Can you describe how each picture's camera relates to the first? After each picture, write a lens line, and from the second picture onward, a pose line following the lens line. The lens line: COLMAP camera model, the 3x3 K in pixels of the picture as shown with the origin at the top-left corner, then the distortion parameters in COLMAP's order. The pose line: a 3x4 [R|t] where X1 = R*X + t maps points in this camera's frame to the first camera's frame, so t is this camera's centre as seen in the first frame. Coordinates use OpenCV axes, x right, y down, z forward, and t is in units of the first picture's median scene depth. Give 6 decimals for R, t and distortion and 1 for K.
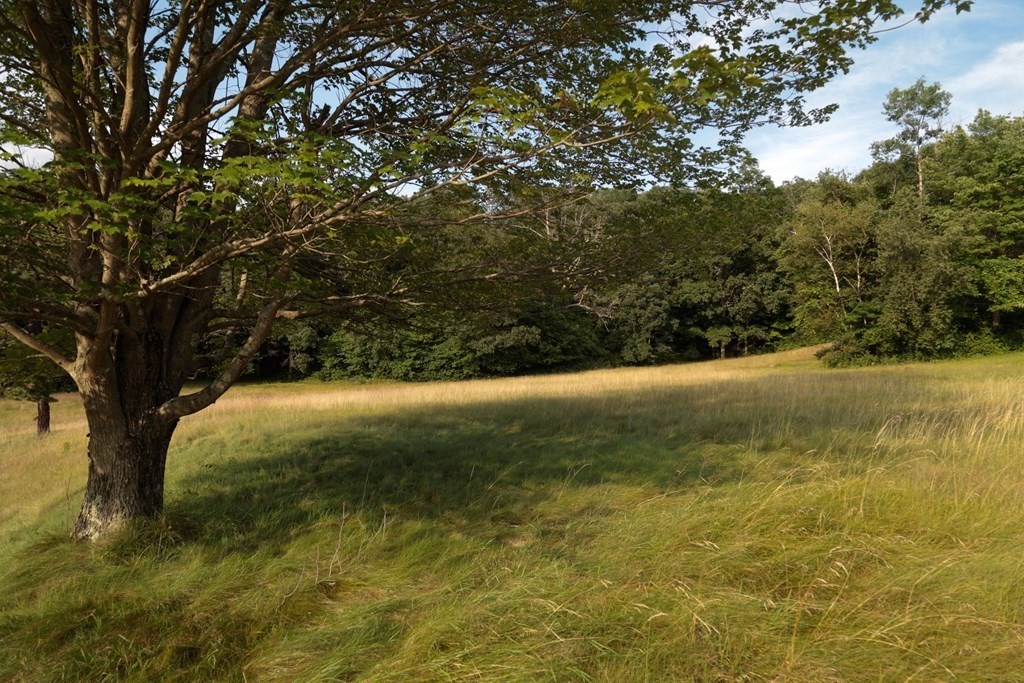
lens RADIAL K [[682.2, 0, 509.6], [0, 682.2, 343.7], [0, 0, 1]] dist [0.009764, 0.000447]
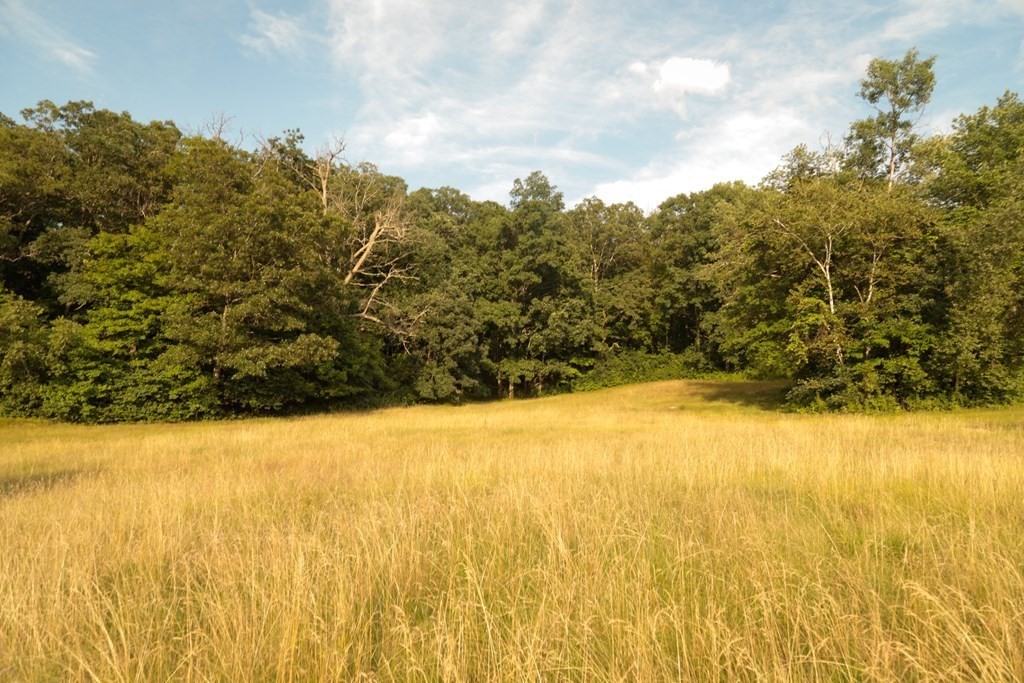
lens RADIAL K [[682.2, 0, 513.2], [0, 682.2, 337.1], [0, 0, 1]] dist [0.009764, 0.000447]
pose [[0.881244, 0.070803, 0.467328, -0.097682], [-0.038866, 0.996223, -0.077644, 0.015294], [-0.471060, 0.050260, 0.880668, 0.332000]]
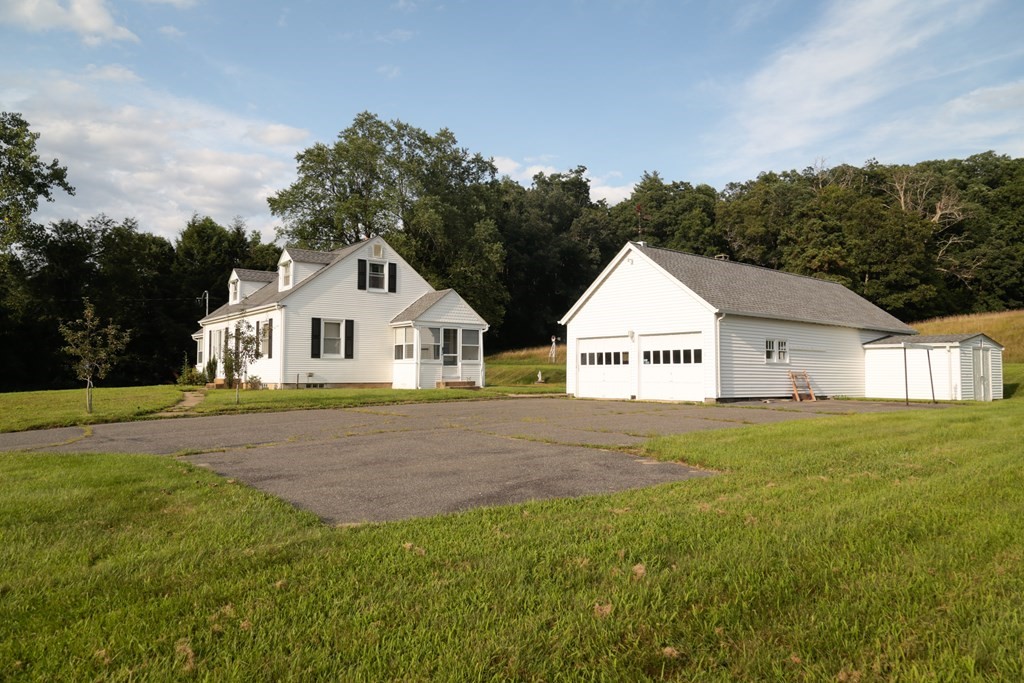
lens RADIAL K [[682.2, 0, 511.2], [0, 682.2, 339.5], [0, 0, 1]] dist [0.009764, 0.000447]
pose [[0.985326, -0.023923, -0.168998, -0.450801], [0.027444, 0.999452, 0.018530, 0.025649], [0.168462, -0.022896, 0.985442, -0.302990]]
